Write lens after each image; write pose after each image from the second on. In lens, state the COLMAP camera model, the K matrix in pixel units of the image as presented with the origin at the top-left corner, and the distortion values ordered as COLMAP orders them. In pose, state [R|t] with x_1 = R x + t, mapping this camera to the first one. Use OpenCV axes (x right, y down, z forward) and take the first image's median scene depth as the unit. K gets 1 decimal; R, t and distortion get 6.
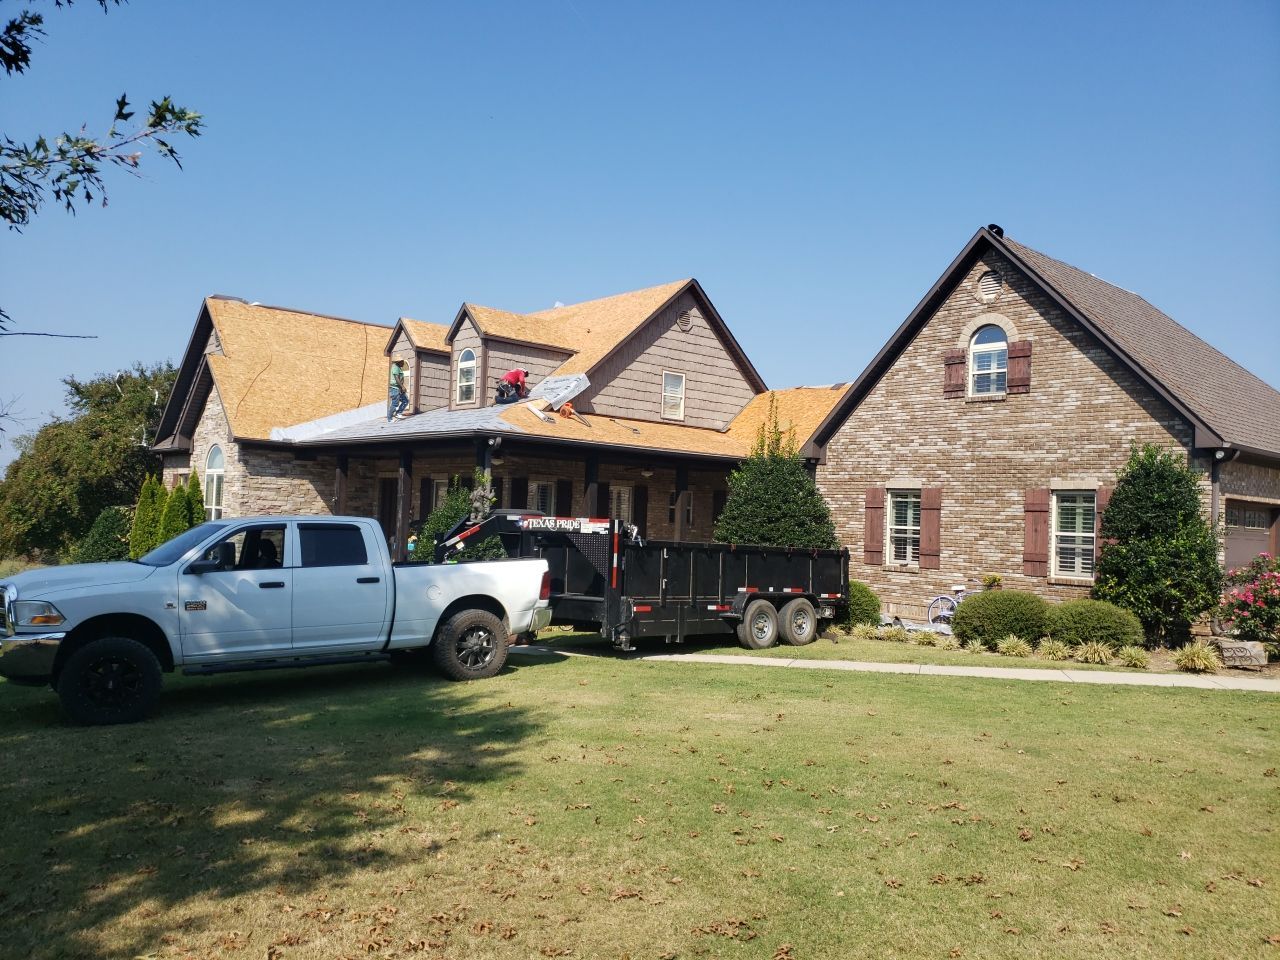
lens RADIAL K [[1003.6, 0, 644.9], [0, 1003.6, 500.0], [0, 0, 1]] dist [0.047138, -0.054671]
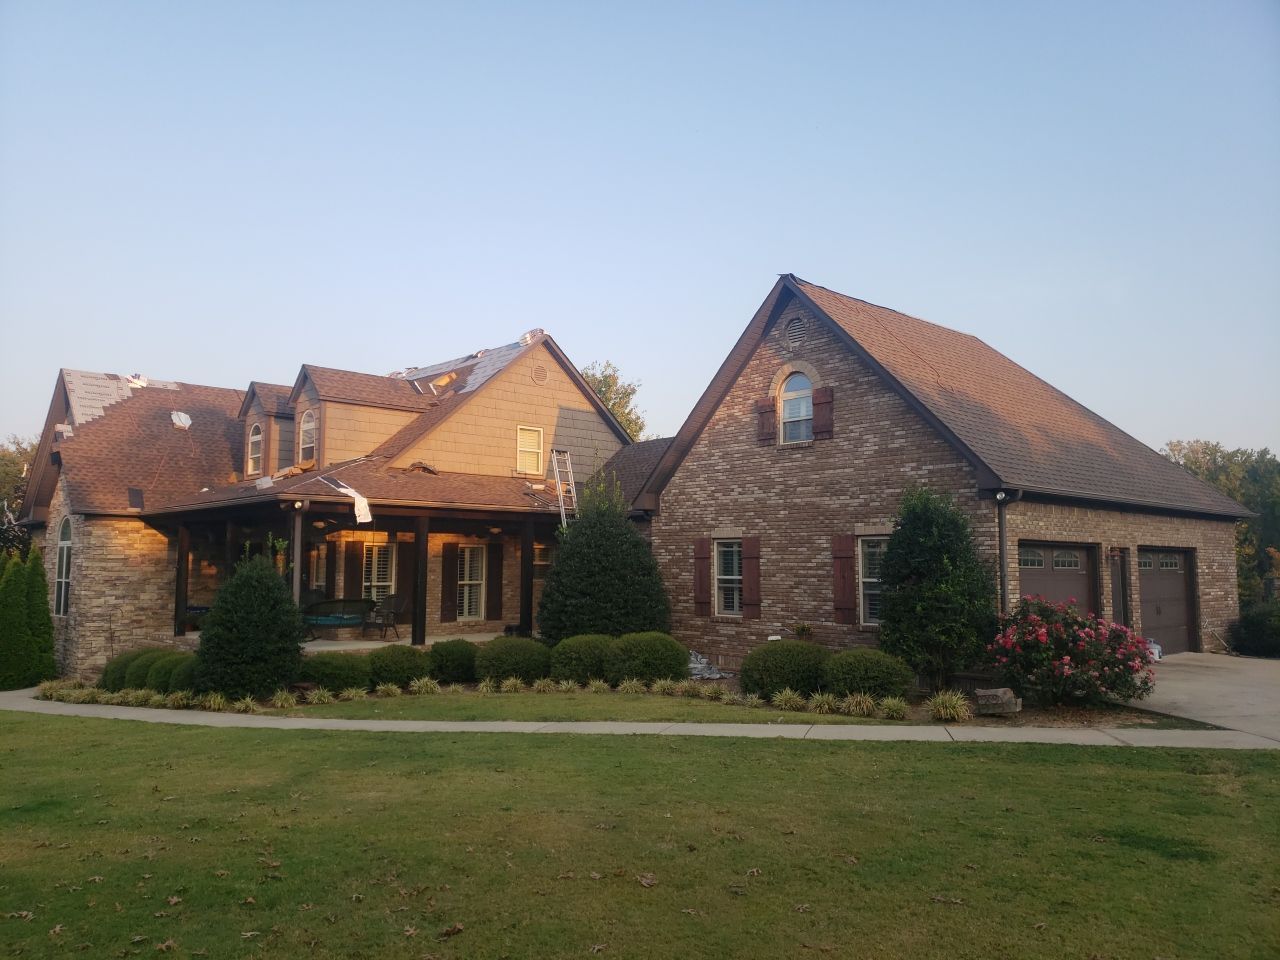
lens RADIAL K [[1003.6, 0, 630.0], [0, 1003.6, 484.7], [0, 0, 1]] dist [0.047138, -0.054671]
pose [[0.999402, -0.034114, 0.005722, 0.165383], [0.034416, 0.997266, -0.065391, -0.002779], [-0.003476, 0.065549, 0.997843, 0.013500]]
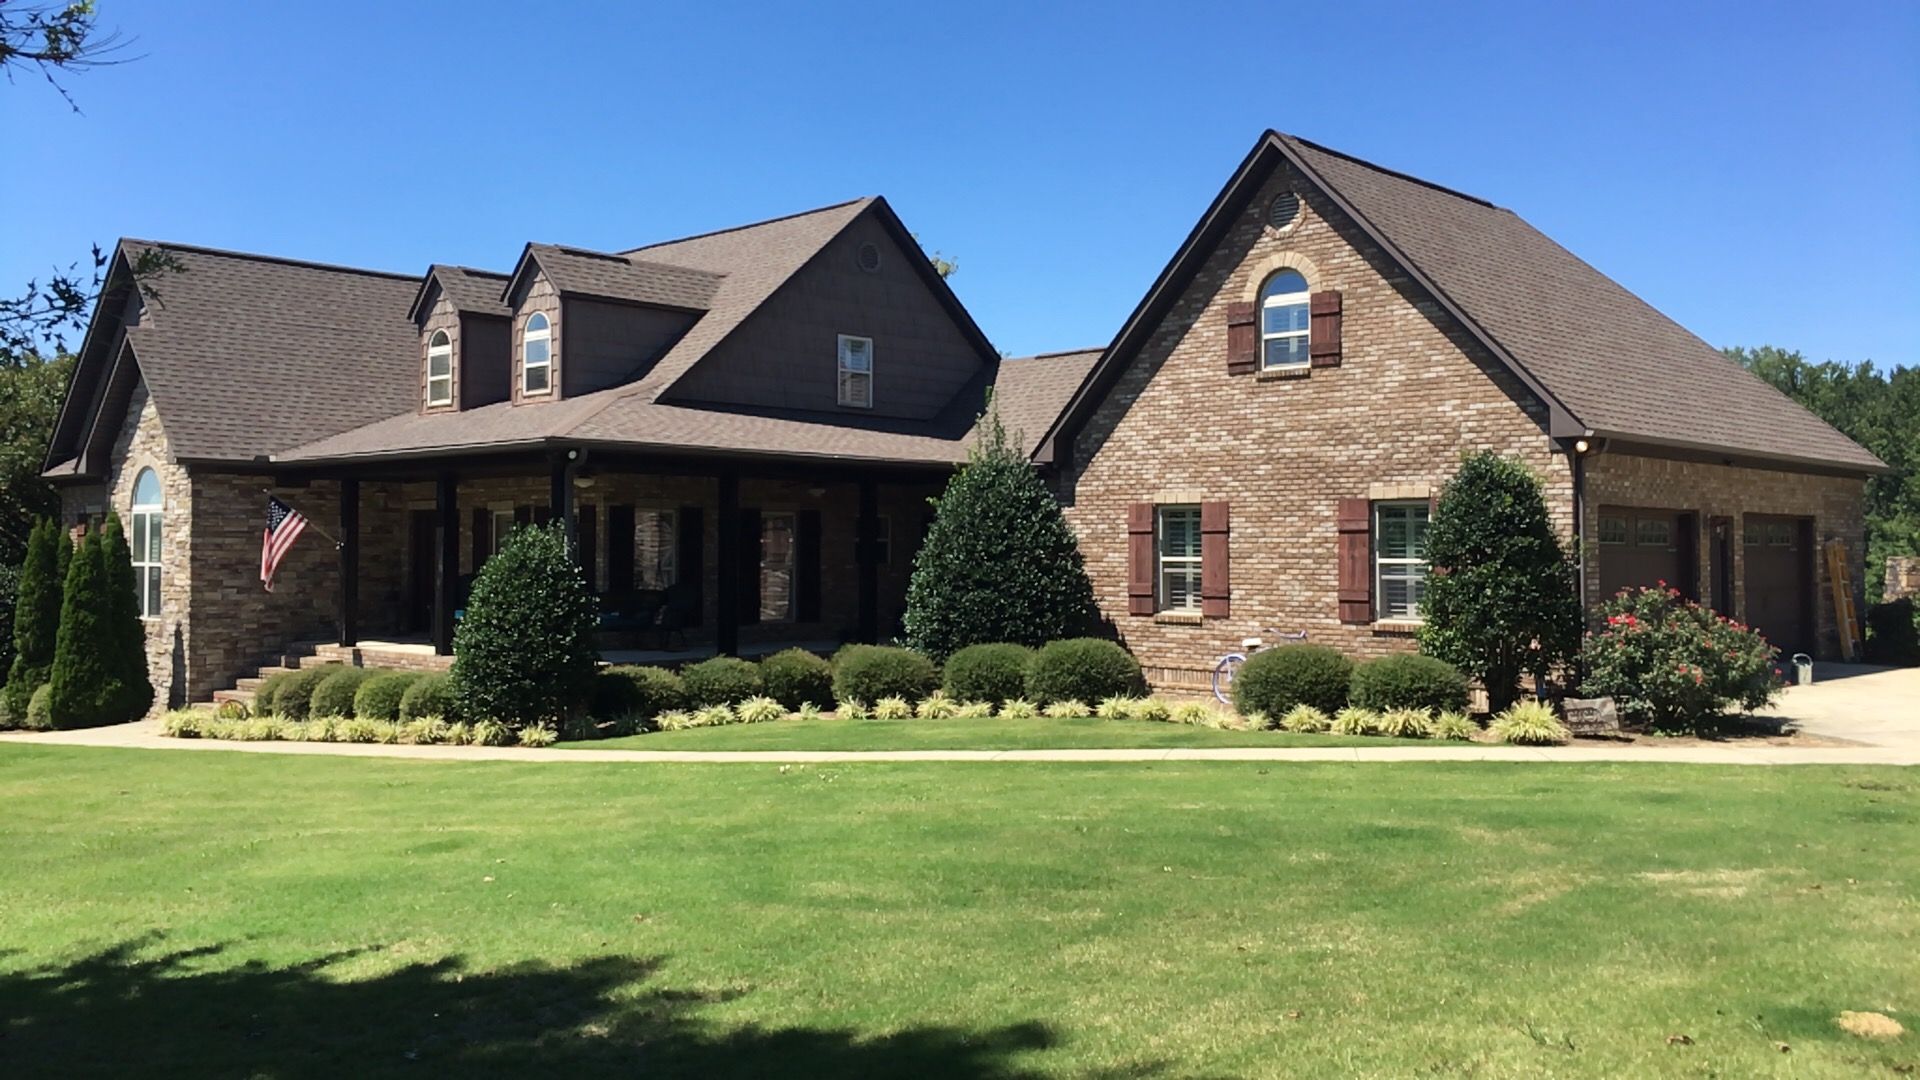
lens RADIAL K [[1621.5, 0, 978.9], [0, 1621.5, 528.1], [0, 0, 1]] dist [0.040216, 0.031459]
pose [[0.996899, -0.034389, 0.070784, 0.041273], [0.033989, 0.999399, 0.006853, -0.007165], [-0.070977, -0.004426, 0.997468, -0.116087]]
